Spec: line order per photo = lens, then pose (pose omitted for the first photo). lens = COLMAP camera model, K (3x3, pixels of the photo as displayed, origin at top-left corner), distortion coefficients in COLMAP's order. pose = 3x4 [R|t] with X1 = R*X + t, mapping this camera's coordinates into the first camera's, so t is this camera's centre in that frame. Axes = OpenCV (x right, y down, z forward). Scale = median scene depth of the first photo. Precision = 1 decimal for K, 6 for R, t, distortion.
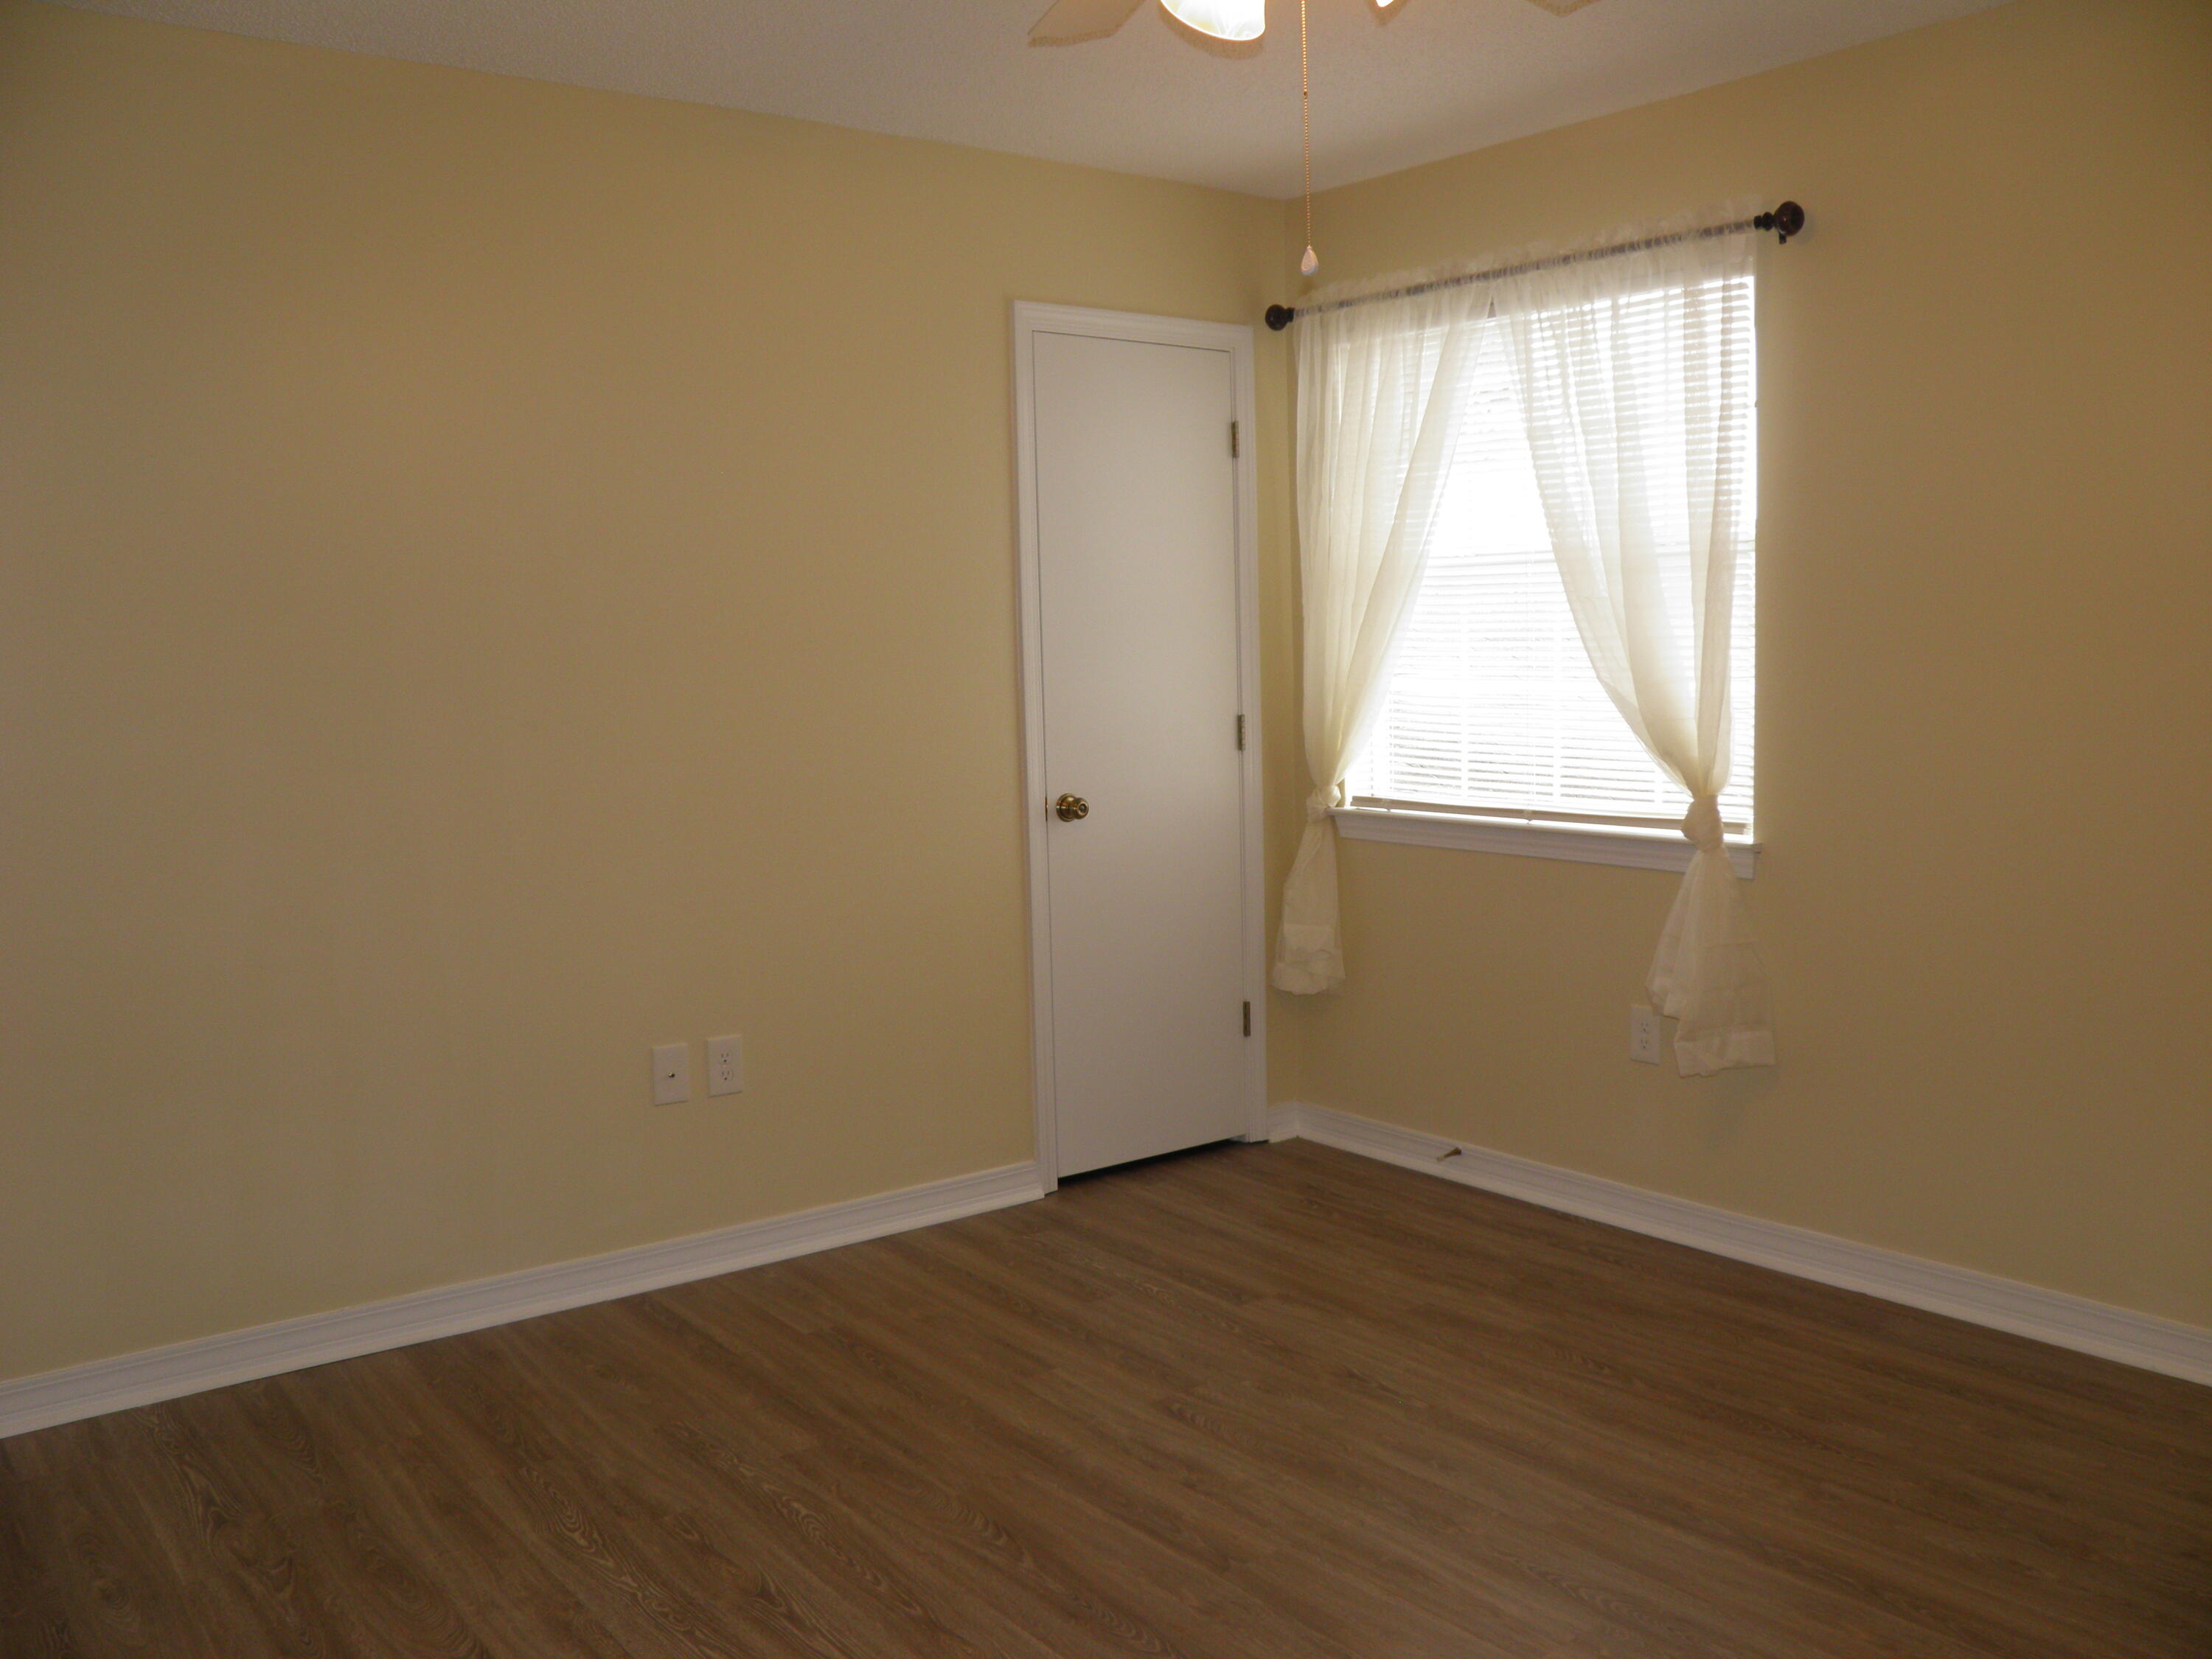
lens RADIAL K [[1853.2, 0, 1106.4], [0, 1853.2, 847.6], [0, 0, 1]] dist [-0.139521, 0.101643]
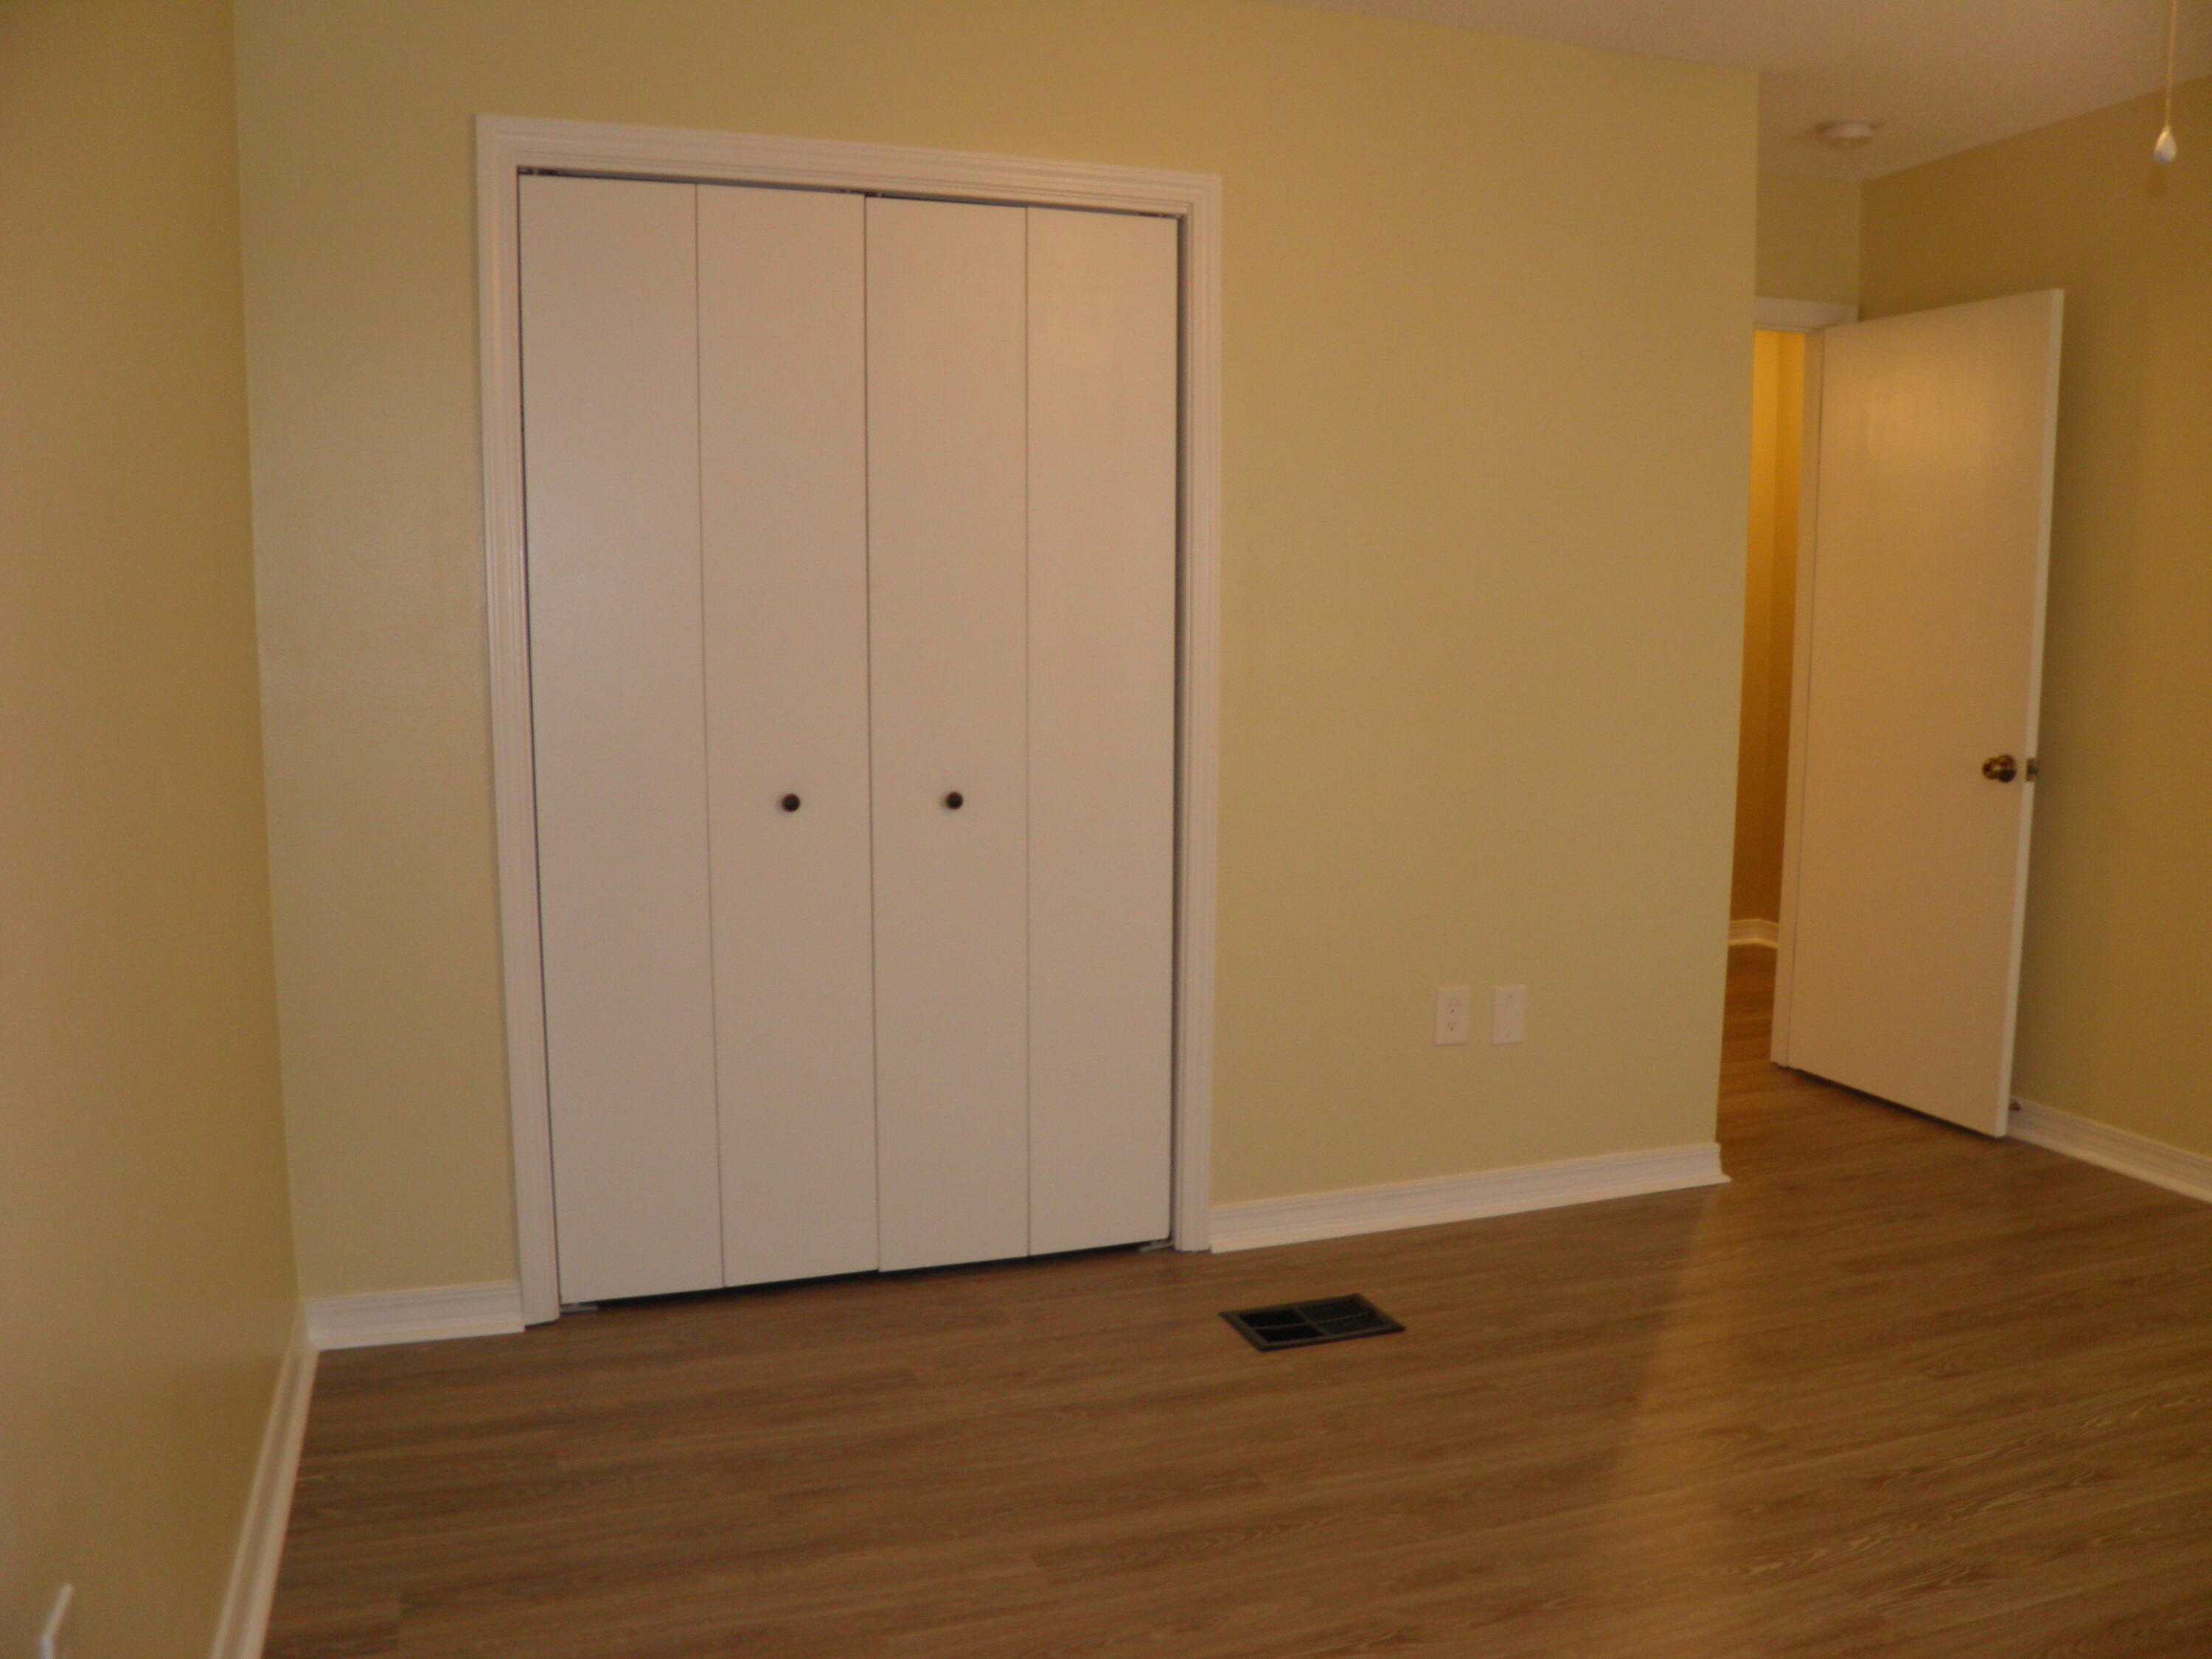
lens RADIAL K [[1853.2, 0, 1106.4], [0, 1853.2, 847.6], [0, 0, 1]] dist [-0.139521, 0.101643]
pose [[-0.315204, 0.141530, -0.938411, 0.659162], [-0.097202, 0.978802, 0.180271, -0.057918], [0.944033, 0.148038, -0.294765, 0.498180]]
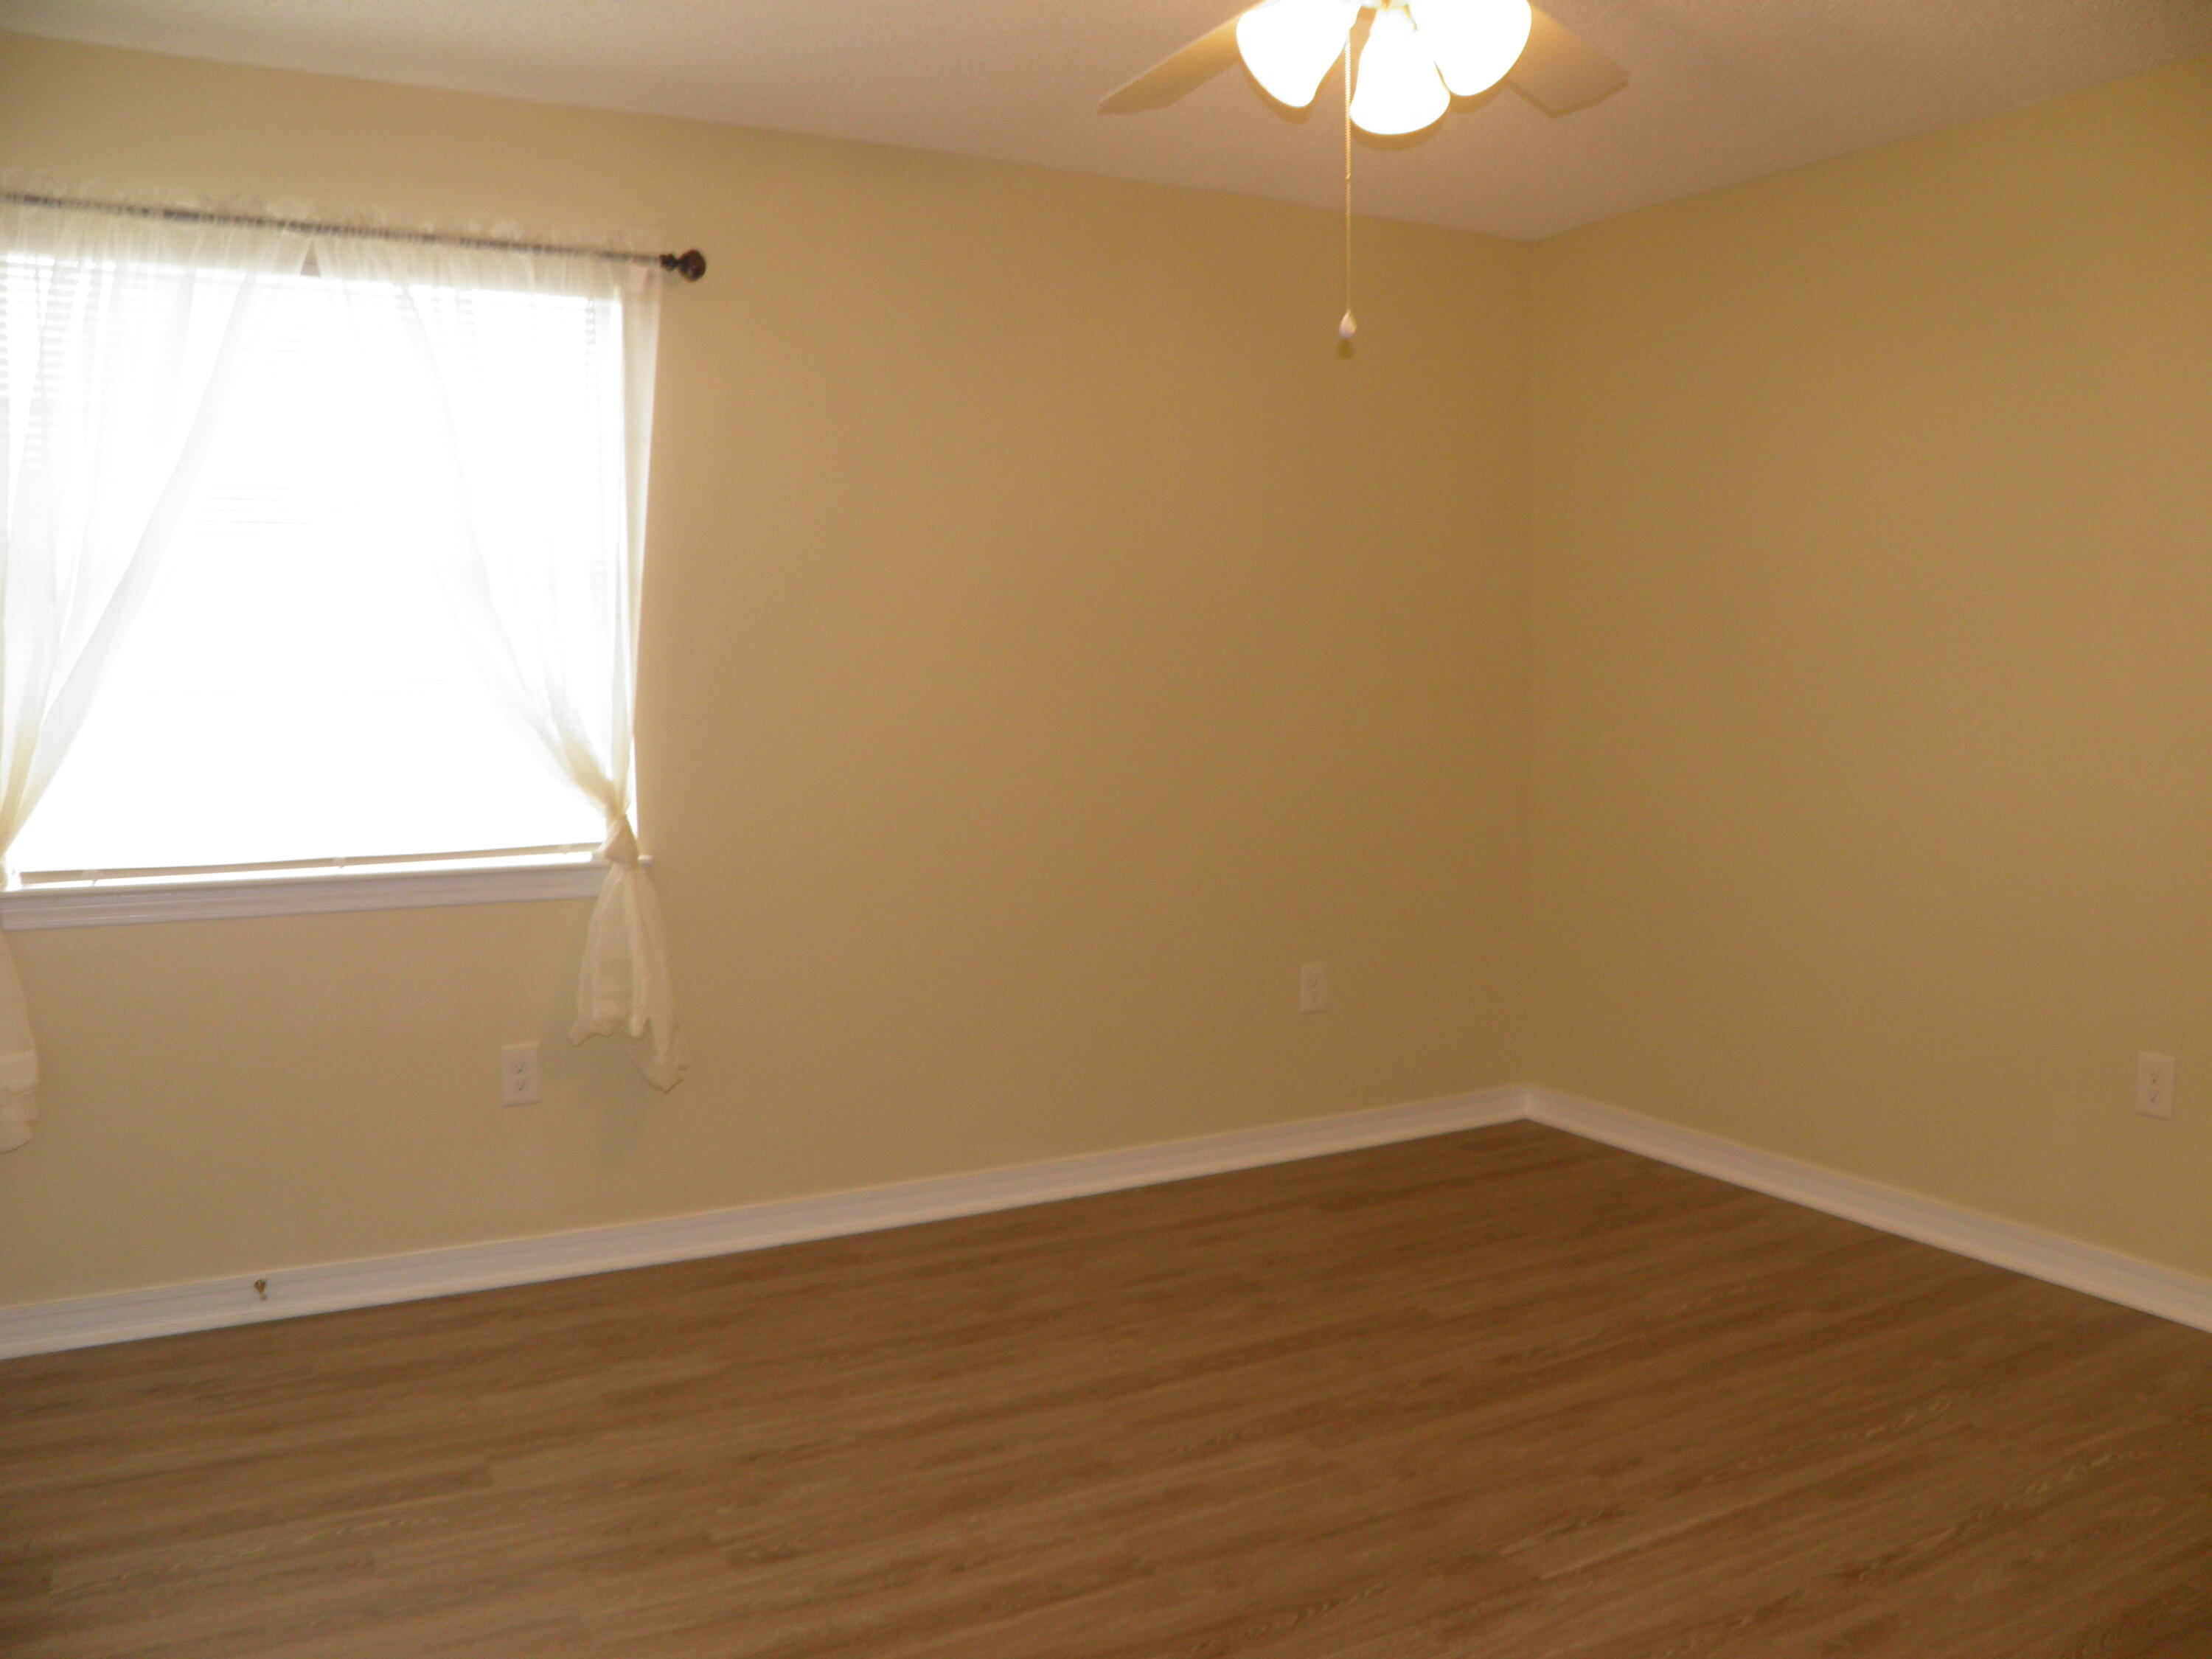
lens RADIAL K [[1853.2, 0, 1106.4], [0, 1853.2, 847.6], [0, 0, 1]] dist [-0.139521, 0.101643]
pose [[0.144637, -0.079072, 0.986320, -0.653667], [0.105233, 0.992378, 0.064126, -0.048433], [-0.983873, 0.094518, 0.151856, 0.606663]]
